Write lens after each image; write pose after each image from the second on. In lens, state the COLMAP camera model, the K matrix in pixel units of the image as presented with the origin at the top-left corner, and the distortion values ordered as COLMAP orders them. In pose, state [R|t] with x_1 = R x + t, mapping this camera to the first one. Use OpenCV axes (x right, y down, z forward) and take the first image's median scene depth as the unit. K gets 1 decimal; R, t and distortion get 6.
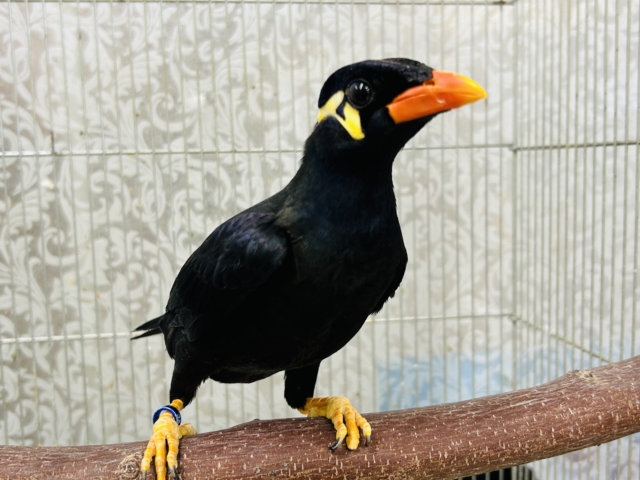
lens RADIAL K [[714.0, 0, 320.0], [0, 714.0, 240.0], [0, 0, 1]] dist [0.019843, -0.175805]
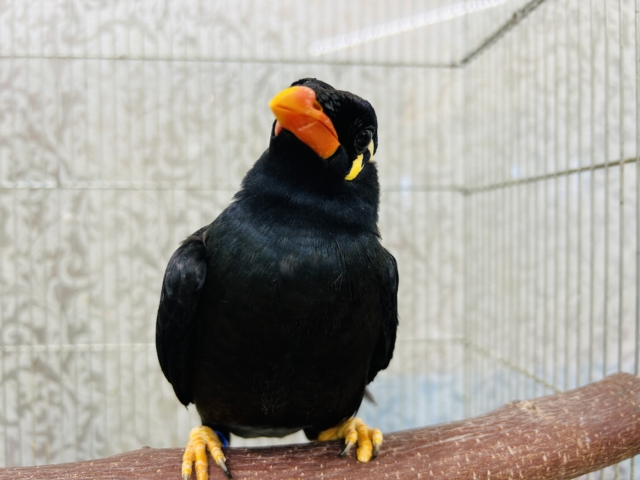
lens RADIAL K [[497.4, 0, 323.0], [0, 497.4, 243.6], [0, 0, 1]] dist [-0.001308, -0.055483]
pose [[0.998882, 0.021570, -0.042062, 0.138367], [-0.025070, 0.996104, -0.084545, 0.044911], [0.040075, 0.085505, 0.995531, 0.355597]]
